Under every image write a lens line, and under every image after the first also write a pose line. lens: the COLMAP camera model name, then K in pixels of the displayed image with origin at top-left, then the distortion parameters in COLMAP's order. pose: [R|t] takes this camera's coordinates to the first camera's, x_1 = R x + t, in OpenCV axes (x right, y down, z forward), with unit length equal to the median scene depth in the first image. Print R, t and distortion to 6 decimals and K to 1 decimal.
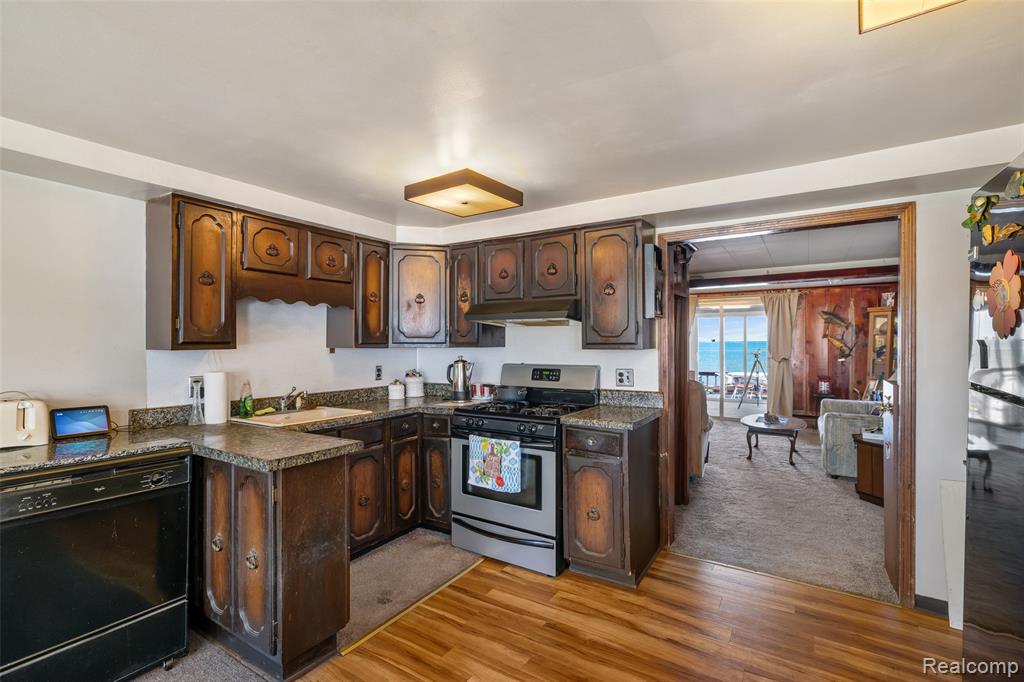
lens RADIAL K [[464.6, 0, 519.4], [0, 464.6, 337.8], [0, 0, 1]] dist [-0.002389, 0.002585]
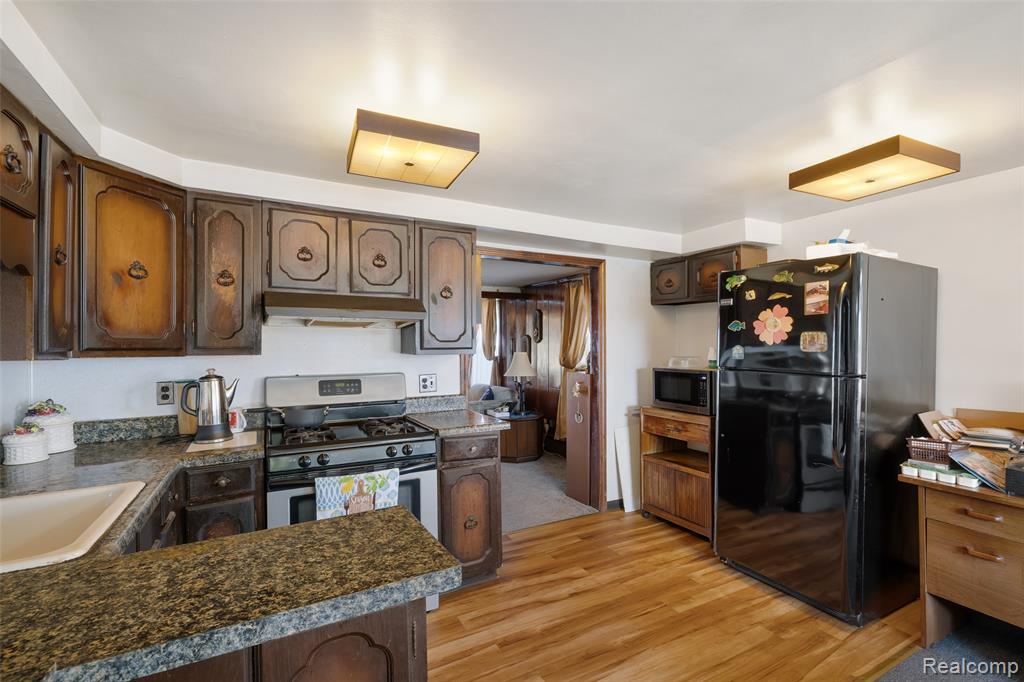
lens RADIAL K [[464.6, 0, 505.5], [0, 464.6, 344.3], [0, 0, 1]] dist [-0.002389, 0.002585]
pose [[0.494321, 0.003117, 0.869274, -0.604655], [-0.007461, 0.999972, 0.000657, 0.002378], [-0.869247, -0.006810, 0.494331, 0.419235]]
